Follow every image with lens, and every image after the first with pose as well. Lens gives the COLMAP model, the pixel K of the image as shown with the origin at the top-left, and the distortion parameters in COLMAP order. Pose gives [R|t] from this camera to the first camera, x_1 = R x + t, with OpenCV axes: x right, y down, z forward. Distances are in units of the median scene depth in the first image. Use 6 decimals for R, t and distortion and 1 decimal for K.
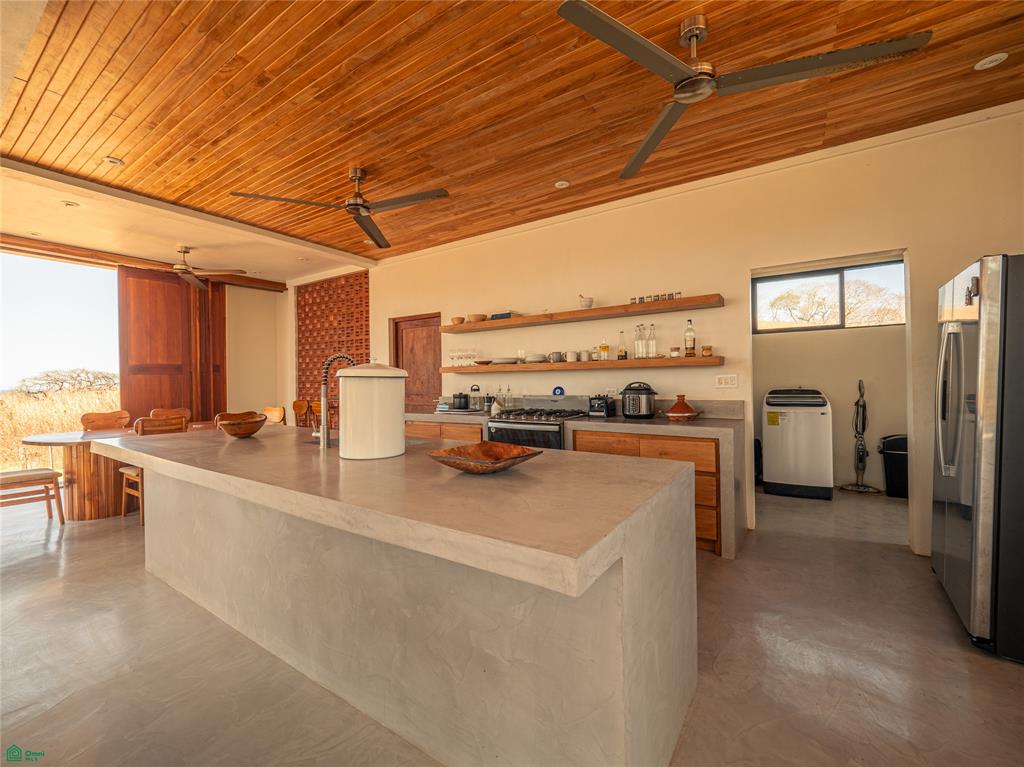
lens RADIAL K [[434.2, 0, 512.0], [0, 434.2, 383.5], [0, 0, 1]] dist [-0.007608, -0.000265]
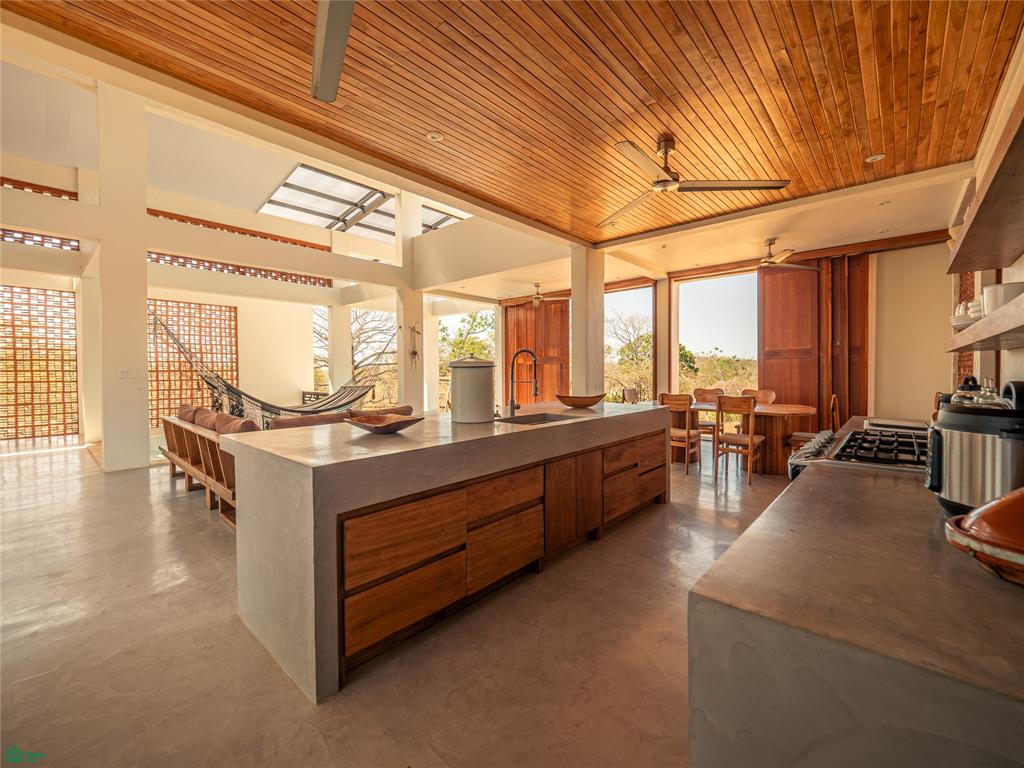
lens RADIAL K [[434.2, 0, 512.0], [0, 434.2, 384.0], [0, 0, 1]] dist [-0.007608, -0.000265]
pose [[-0.136453, 0.042697, -0.989726, 0.367666], [0.006587, 0.999088, 0.042192, -0.007257], [0.990625, -0.000762, -0.136610, 0.462070]]
